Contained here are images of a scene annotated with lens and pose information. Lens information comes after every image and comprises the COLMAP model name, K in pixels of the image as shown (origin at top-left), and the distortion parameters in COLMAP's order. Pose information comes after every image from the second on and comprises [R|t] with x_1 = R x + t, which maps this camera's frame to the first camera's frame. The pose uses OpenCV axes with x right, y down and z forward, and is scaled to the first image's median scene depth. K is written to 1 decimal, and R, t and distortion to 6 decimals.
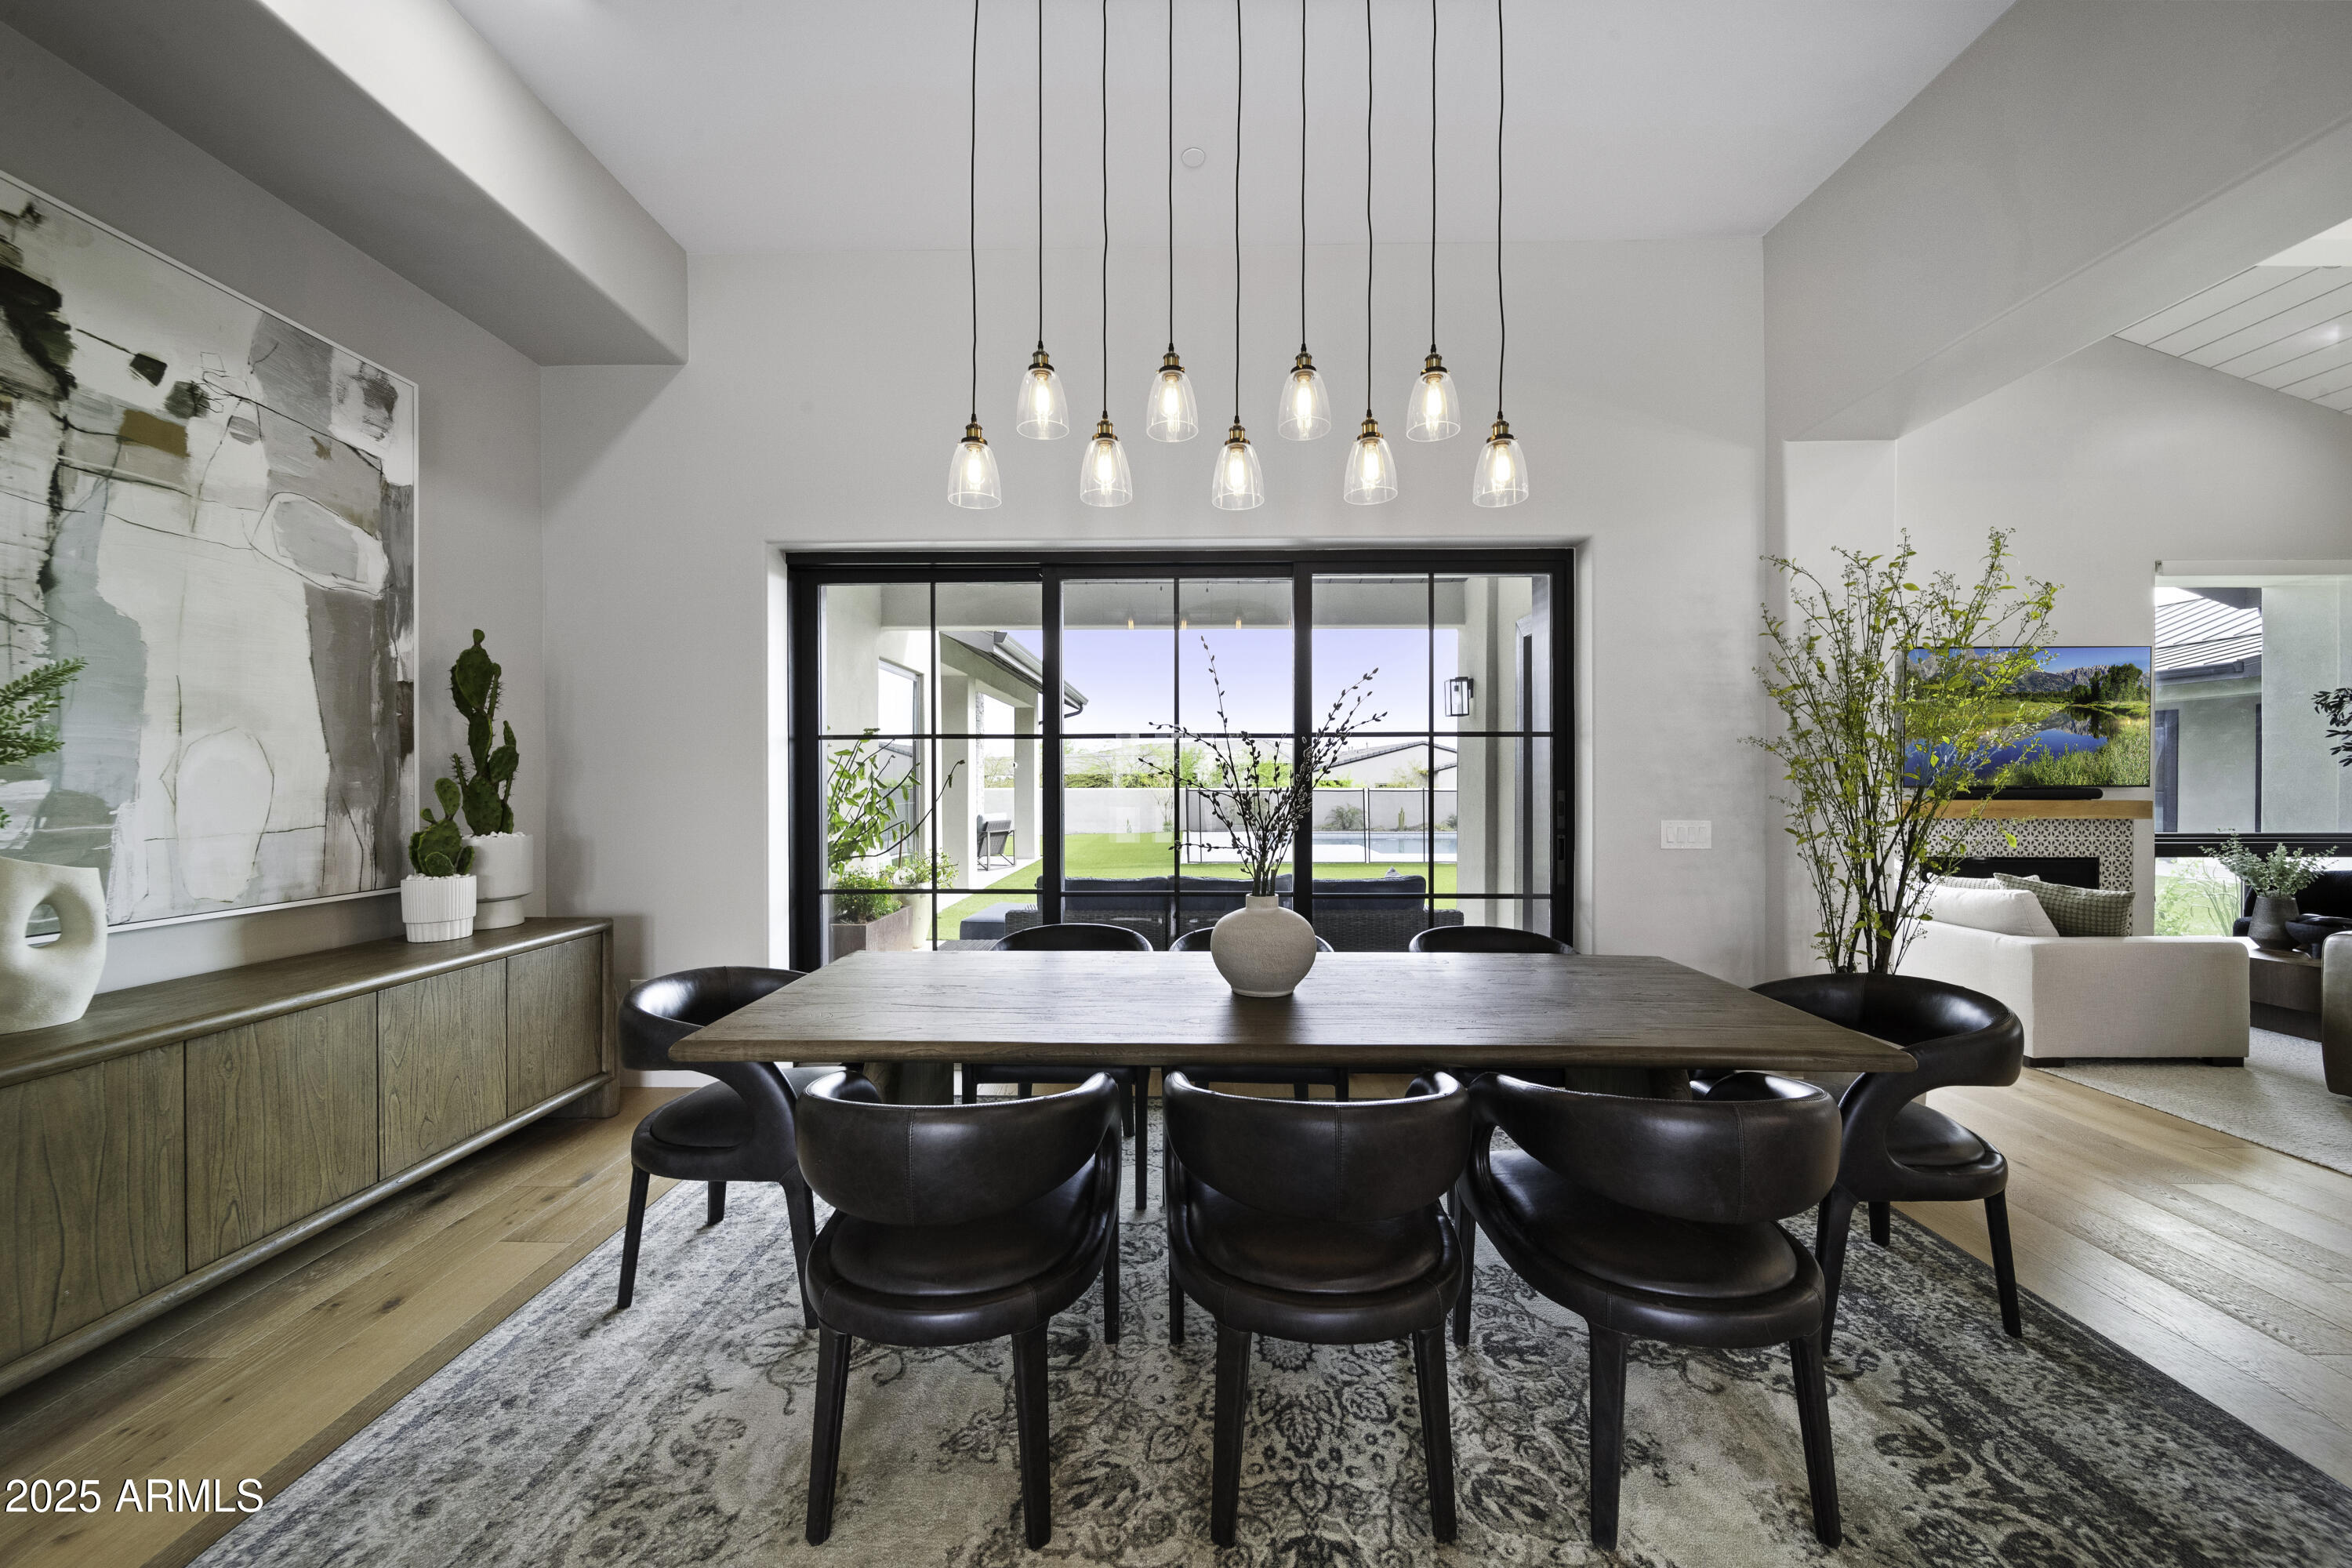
lens RADIAL K [[838.1, 0, 1206.9], [0, 838.1, 787.5], [0, 0, 1]] dist [-0.000443, -0.000106]
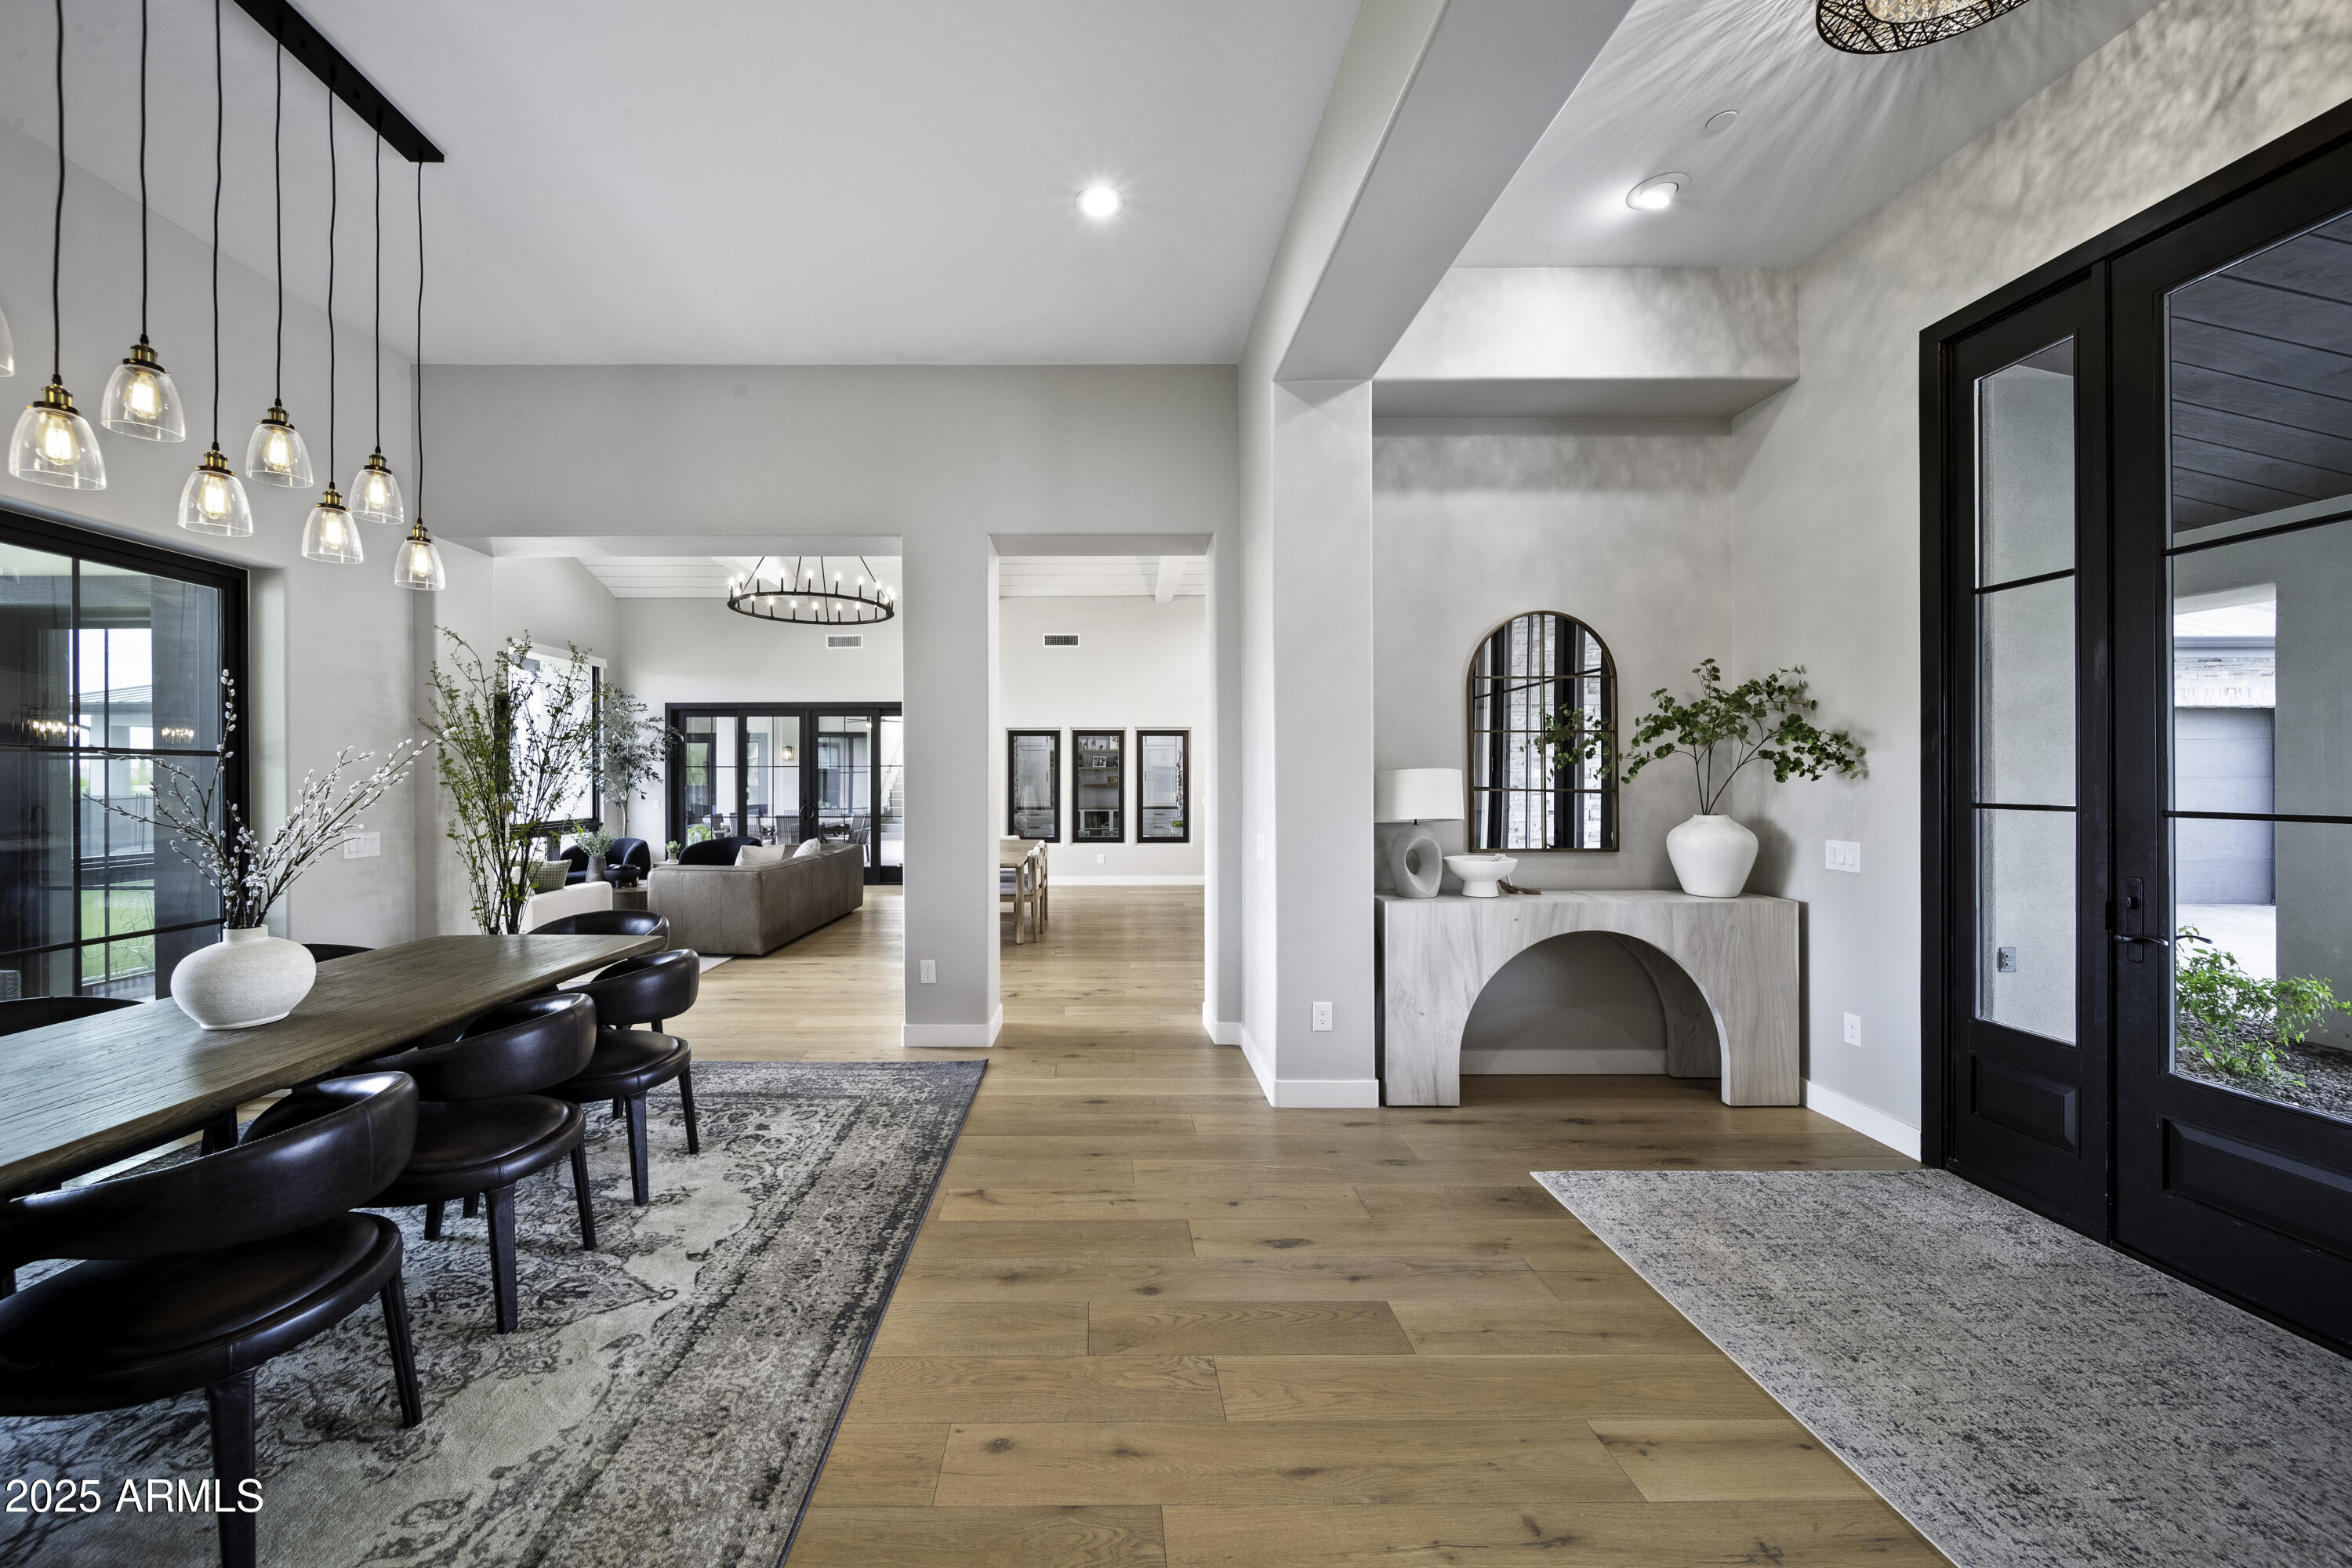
lens RADIAL K [[864.4, 0, 1096.9], [0, 864.4, 782.0], [0, 0, 1]] dist [-0.007051, -0.000004]
pose [[-0.007984, -0.001321, 0.999967, -0.874175], [0.007777, 0.999969, 0.001383, -0.035205], [-0.999938, 0.007788, -0.007973, -0.003716]]
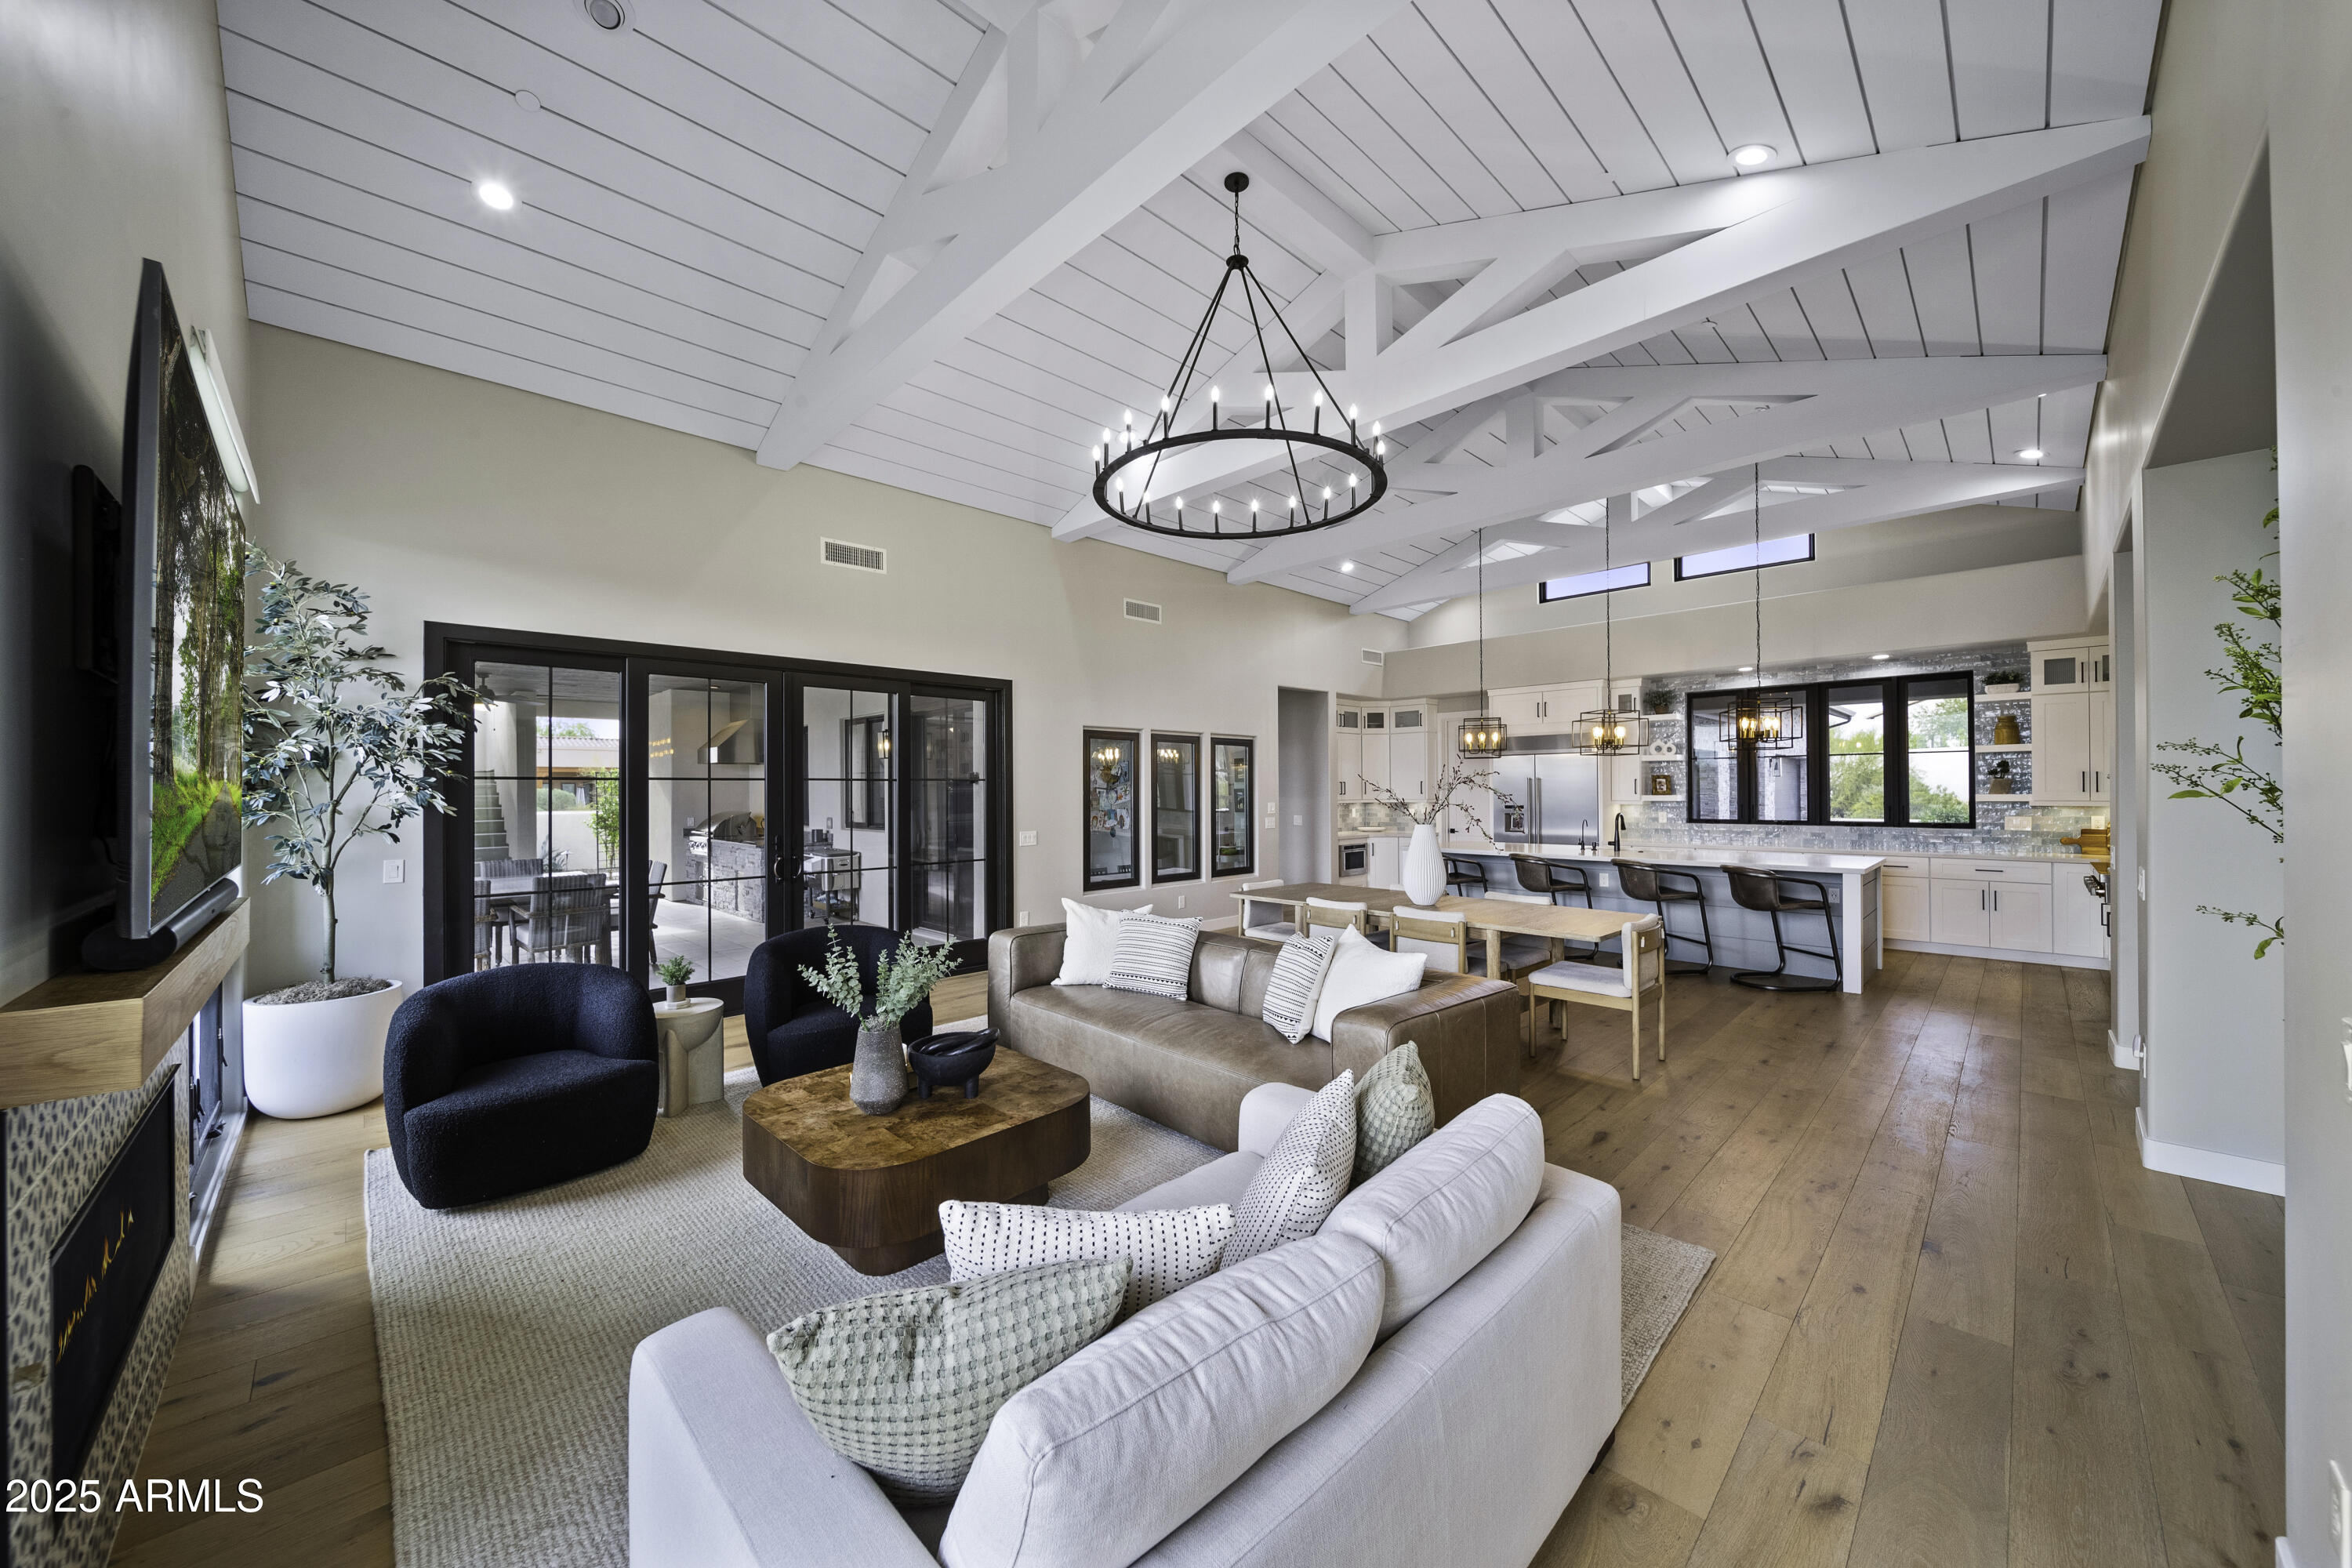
lens RADIAL K [[834.6, 0, 1172.7], [0, 834.6, 784.1], [0, 0, 1]] dist [-0.000672, -0.000326]
pose [[-0.701545, 0.012152, 0.712522, 1.226241], [0.012663, 0.999909, -0.004585, -0.082317], [-0.712513, 0.005806, -0.701635, 2.359770]]
